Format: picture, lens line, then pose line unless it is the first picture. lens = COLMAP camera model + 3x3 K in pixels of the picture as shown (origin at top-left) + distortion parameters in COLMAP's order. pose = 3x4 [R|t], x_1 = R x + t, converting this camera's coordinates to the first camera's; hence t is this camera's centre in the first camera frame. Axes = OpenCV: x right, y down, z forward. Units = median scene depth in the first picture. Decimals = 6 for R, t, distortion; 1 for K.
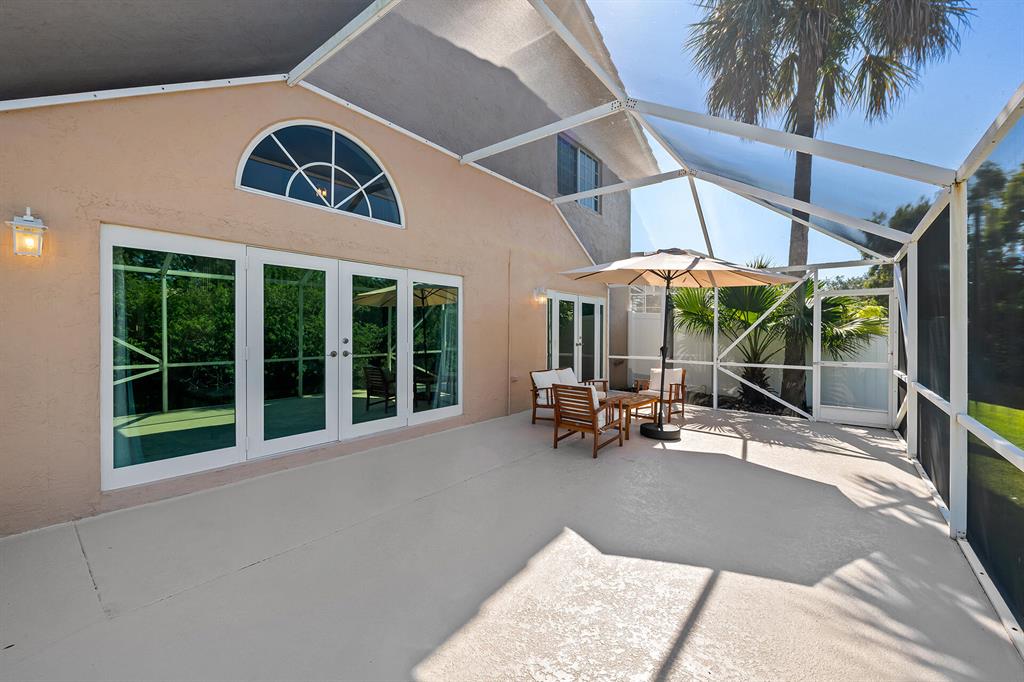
lens RADIAL K [[413.9, 0, 512.2], [0, 413.9, 336.7], [0, 0, 1]] dist [-0.007511, -0.001081]
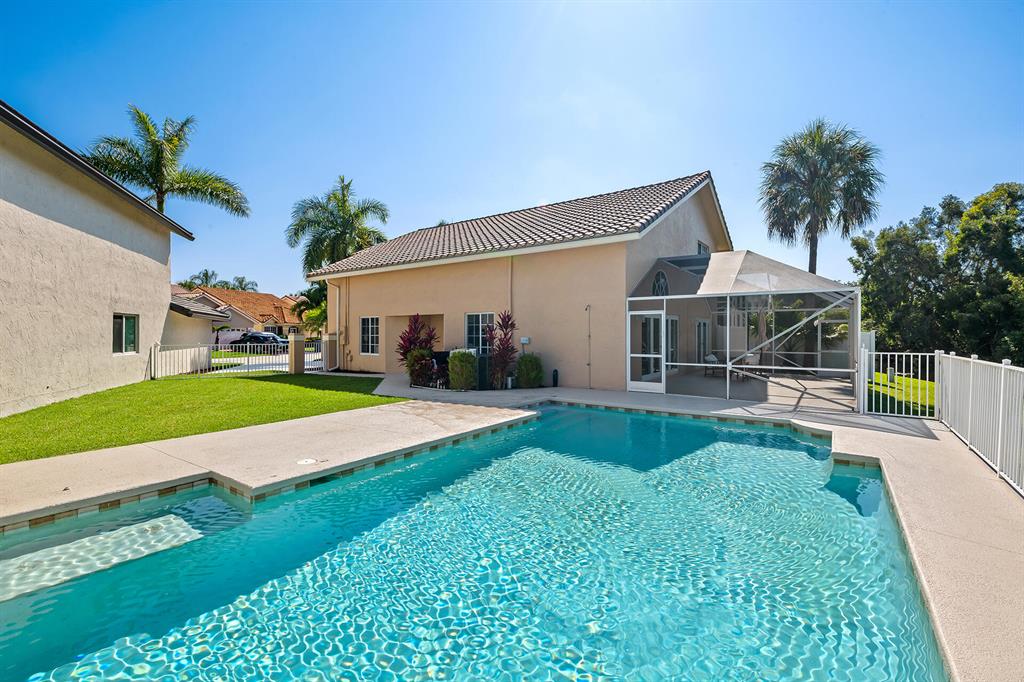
lens RADIAL K [[473.1, 0, 510.0], [0, 473.1, 336.3], [0, 0, 1]] dist [-0.000679, -0.000362]
pose [[0.997989, -0.004429, 0.063227, -0.985541], [0.004713, 0.999979, -0.004335, -0.014079], [-0.063207, 0.004625, 0.997990, -1.306580]]
